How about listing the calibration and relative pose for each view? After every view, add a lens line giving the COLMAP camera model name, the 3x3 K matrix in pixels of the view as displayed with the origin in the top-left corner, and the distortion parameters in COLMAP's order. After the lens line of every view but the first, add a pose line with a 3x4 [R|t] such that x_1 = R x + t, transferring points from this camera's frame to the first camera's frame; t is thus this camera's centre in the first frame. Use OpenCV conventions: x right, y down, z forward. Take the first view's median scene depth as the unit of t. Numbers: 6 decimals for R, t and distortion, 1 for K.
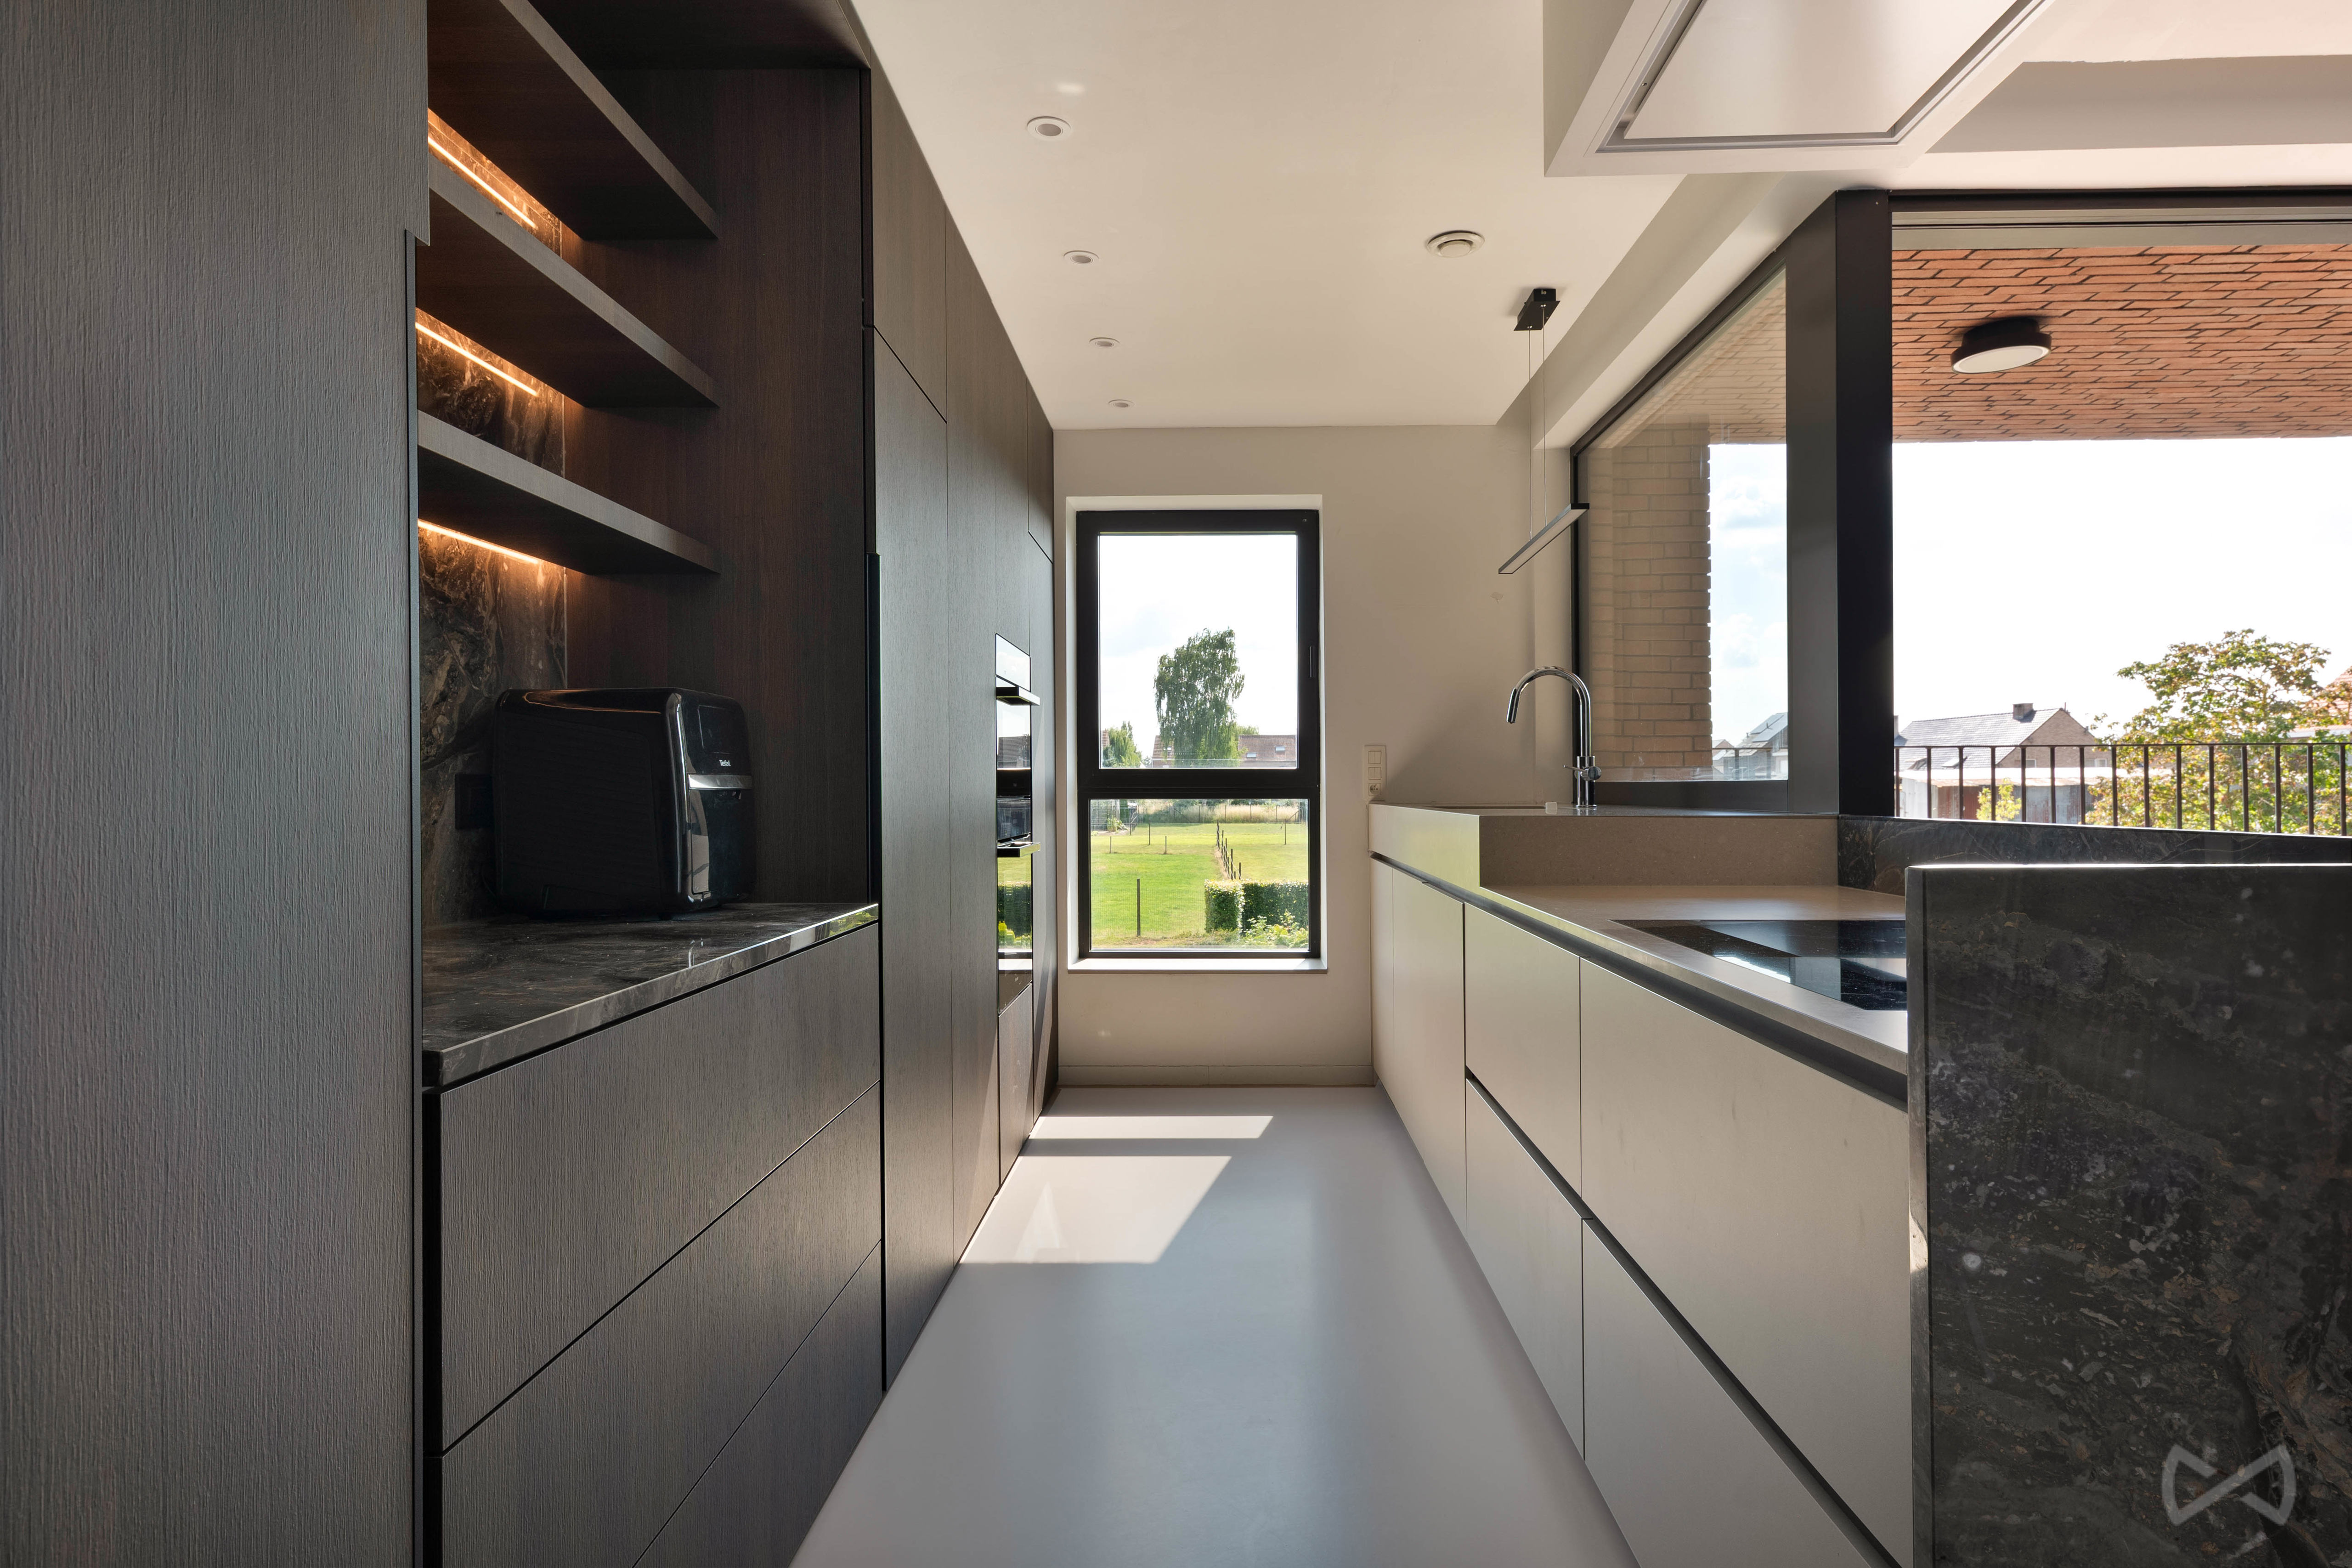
lens RADIAL K [[1257.5, 0, 1197.0], [0, 1257.5, 783.9], [0, 0, 1]] dist [0.016944, -0.006093]
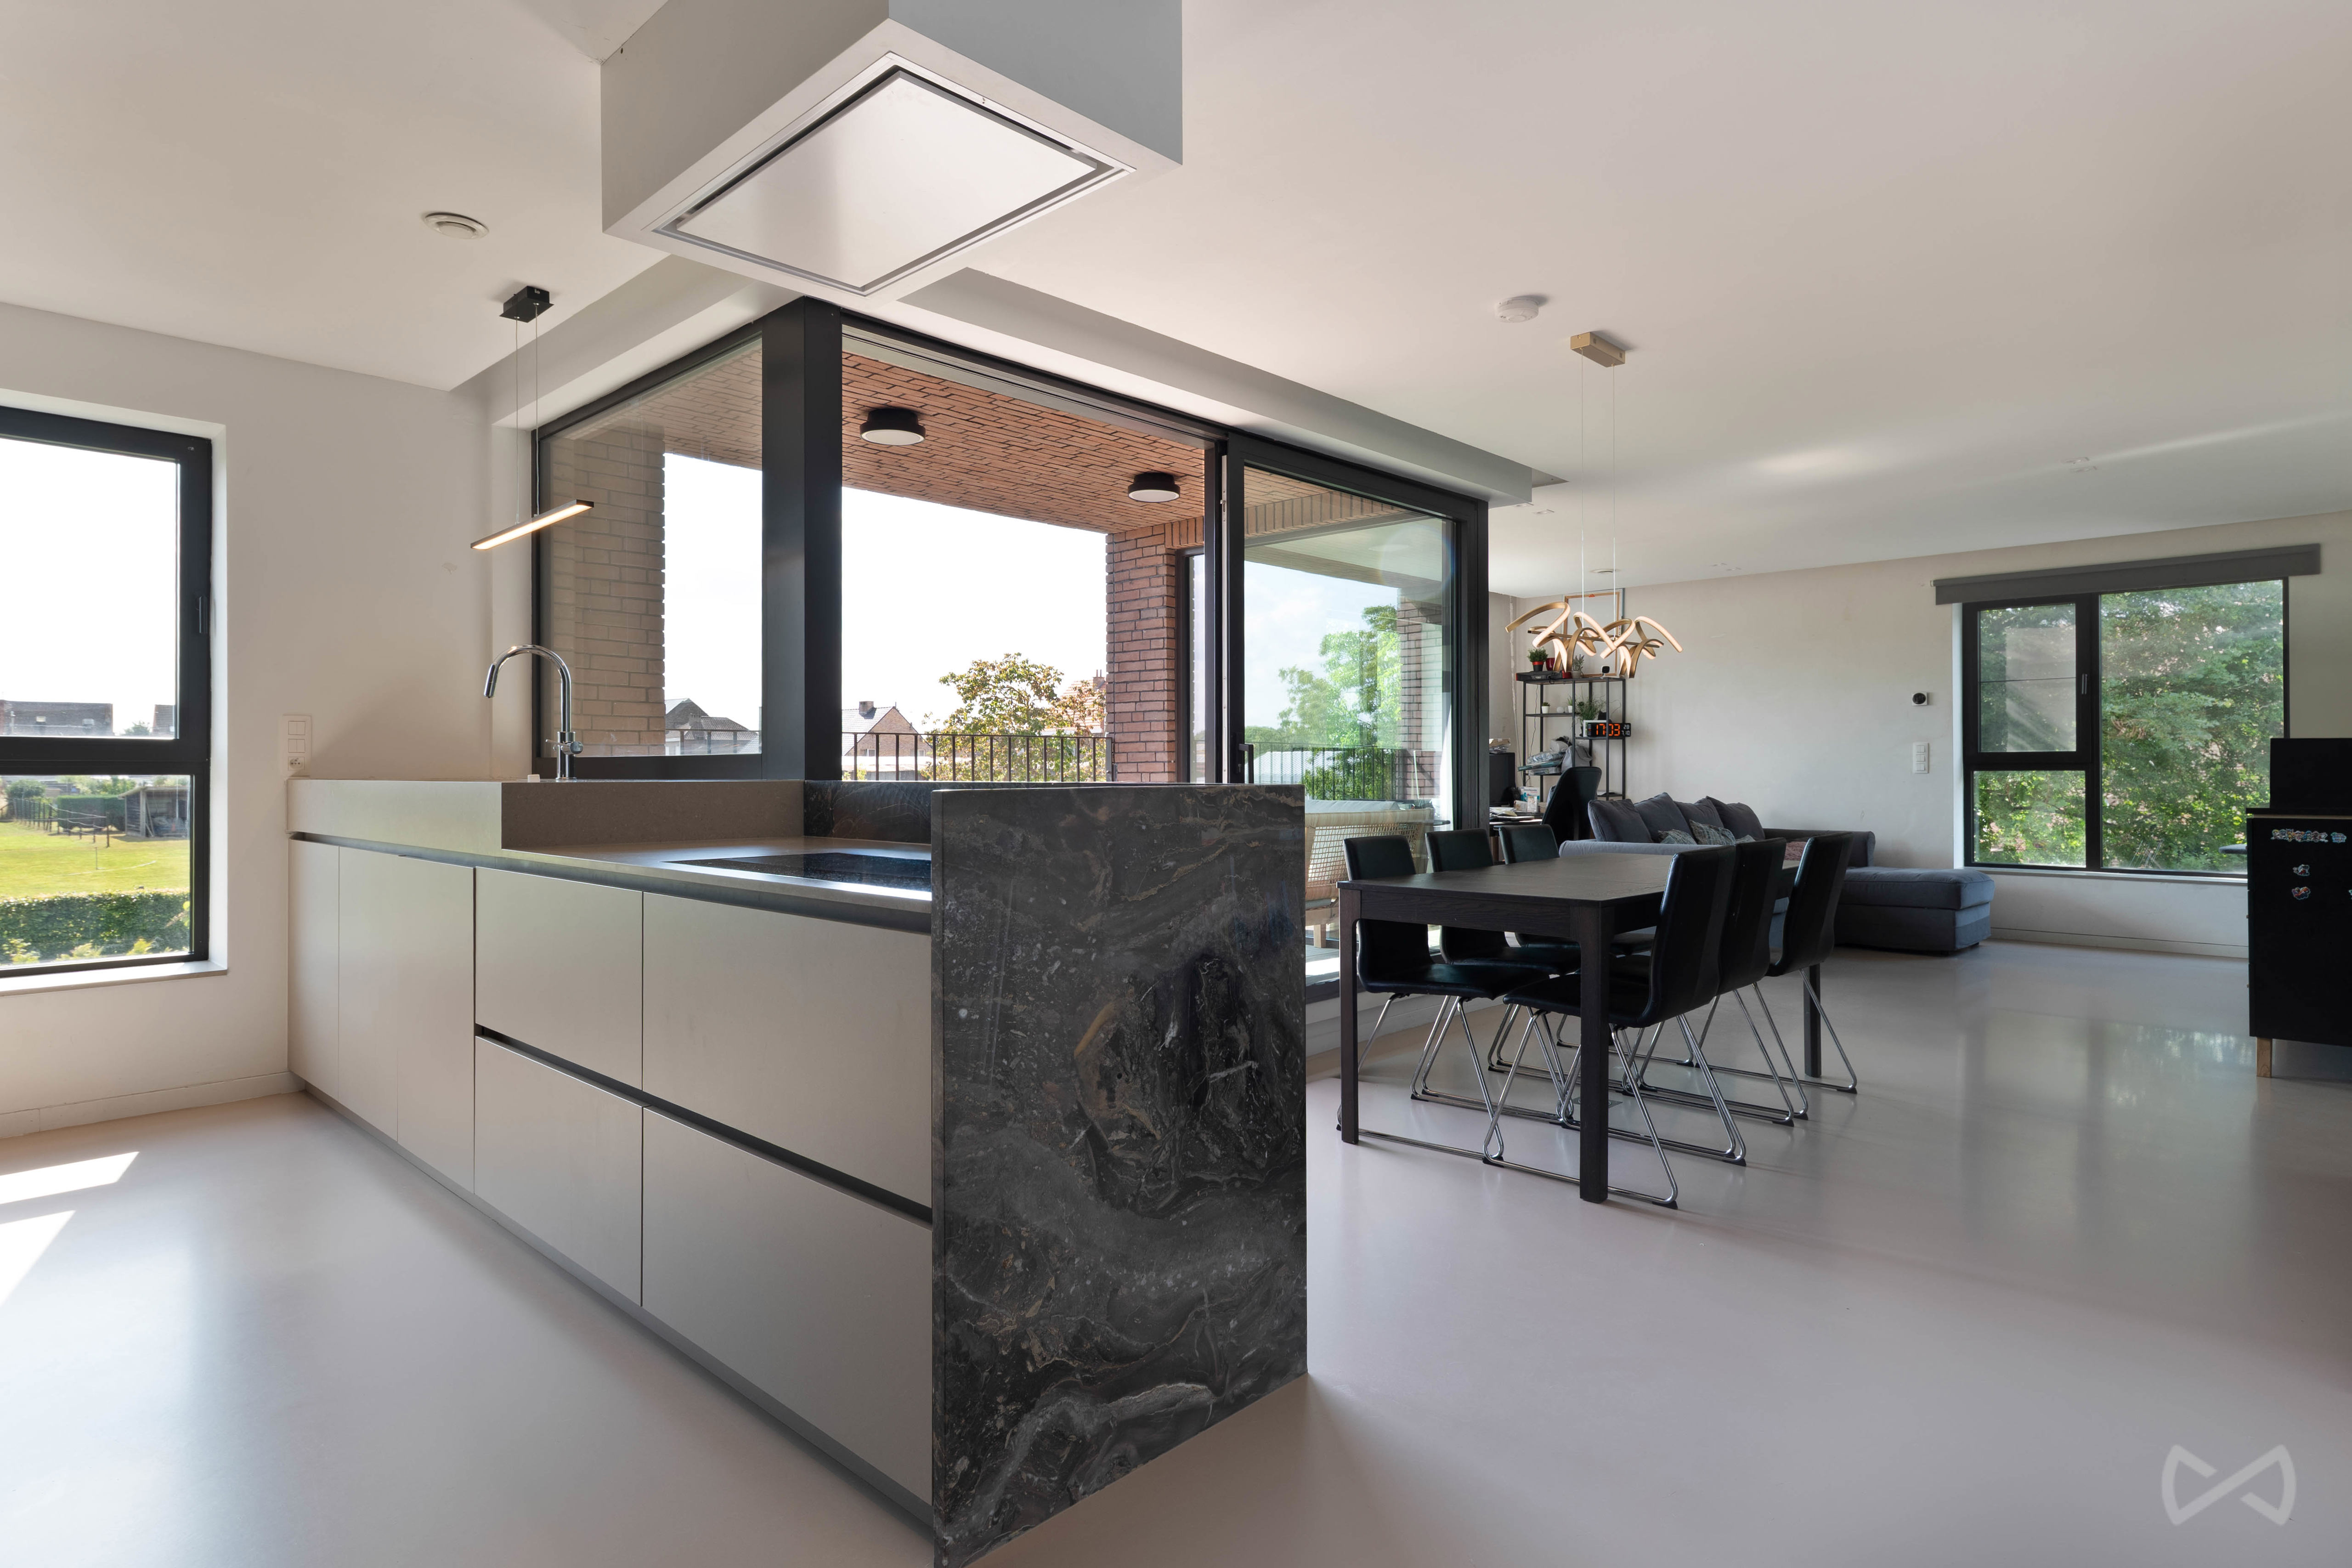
lens RADIAL K [[1257.5, 0, 1180.5], [0, 1257.5, 777.5], [0, 0, 1]] dist [0.016944, -0.006093]
pose [[0.678260, -0.000807, 0.734821, -0.103531], [-0.003680, 0.999983, 0.004495, 0.008794], [-0.734813, -0.005752, 0.678246, -0.090003]]
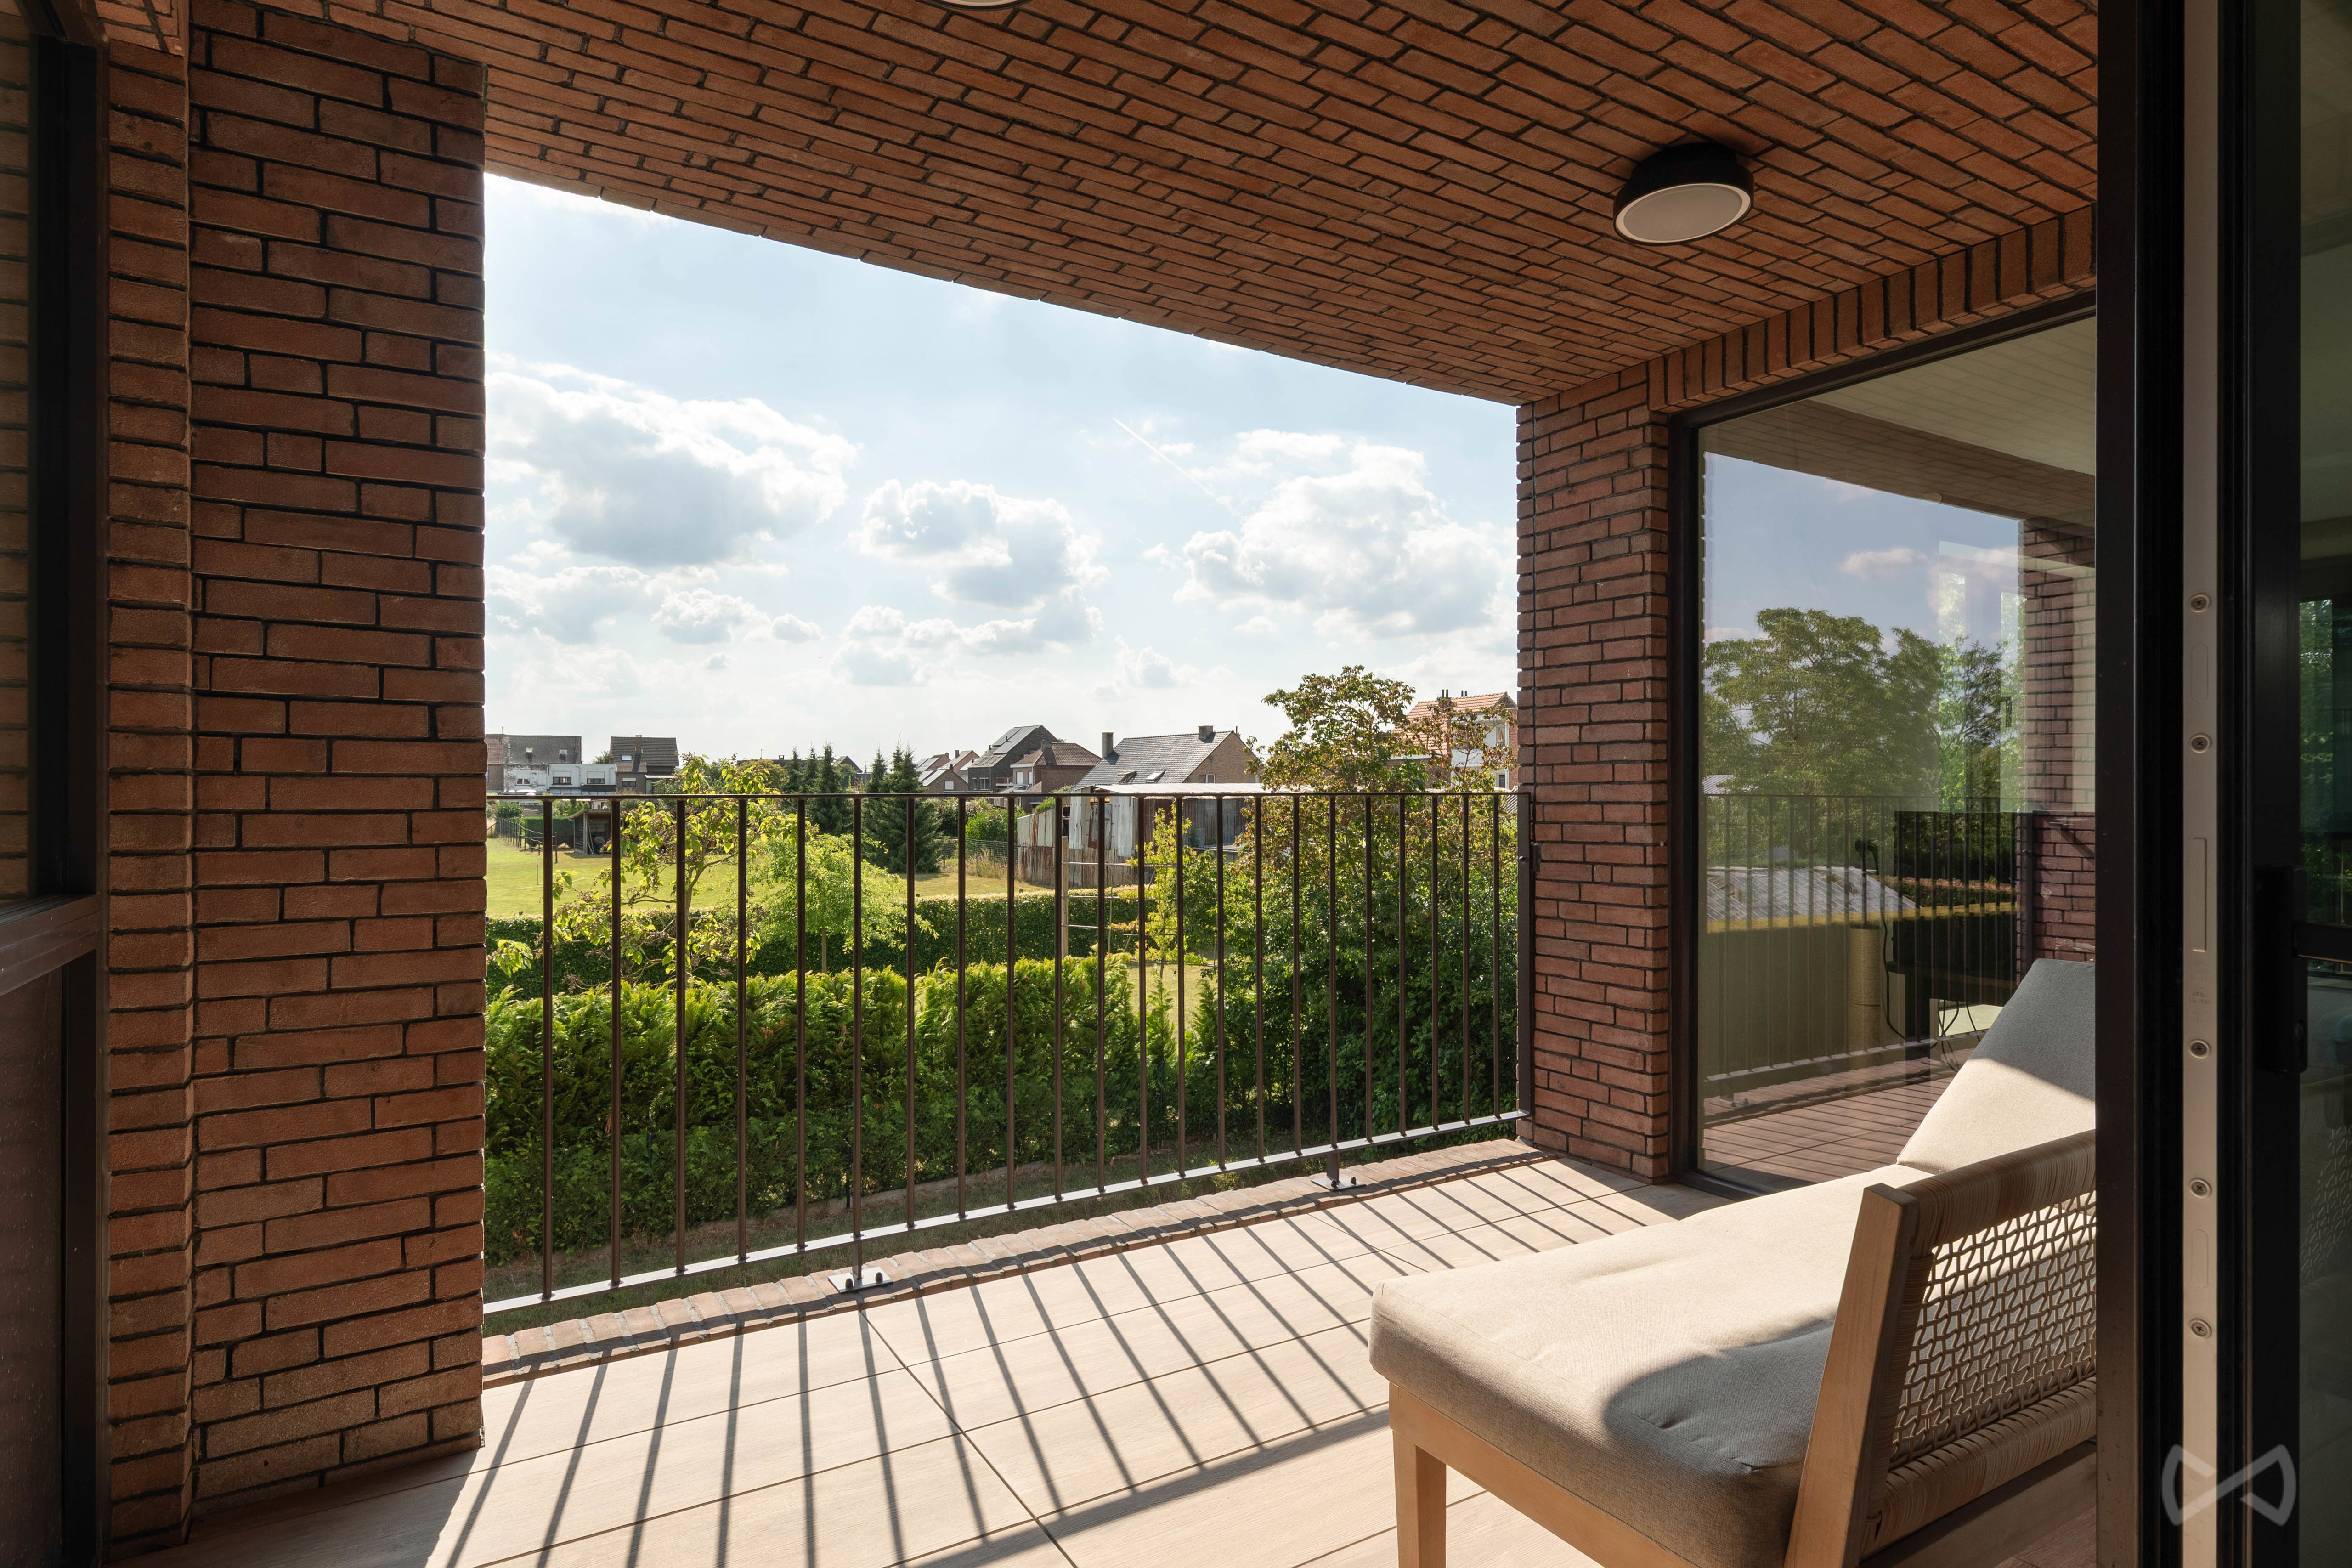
lens RADIAL K [[1257.5, 0, 1196.3], [0, 1257.5, 792.8], [0, 0, 1]] dist [0.016944, -0.006093]
pose [[0.843762, 0.005793, 0.536686, 0.393232], [-0.007090, 0.999975, 0.000354, -0.034654], [-0.536670, -0.004104, 0.843782, 0.490671]]
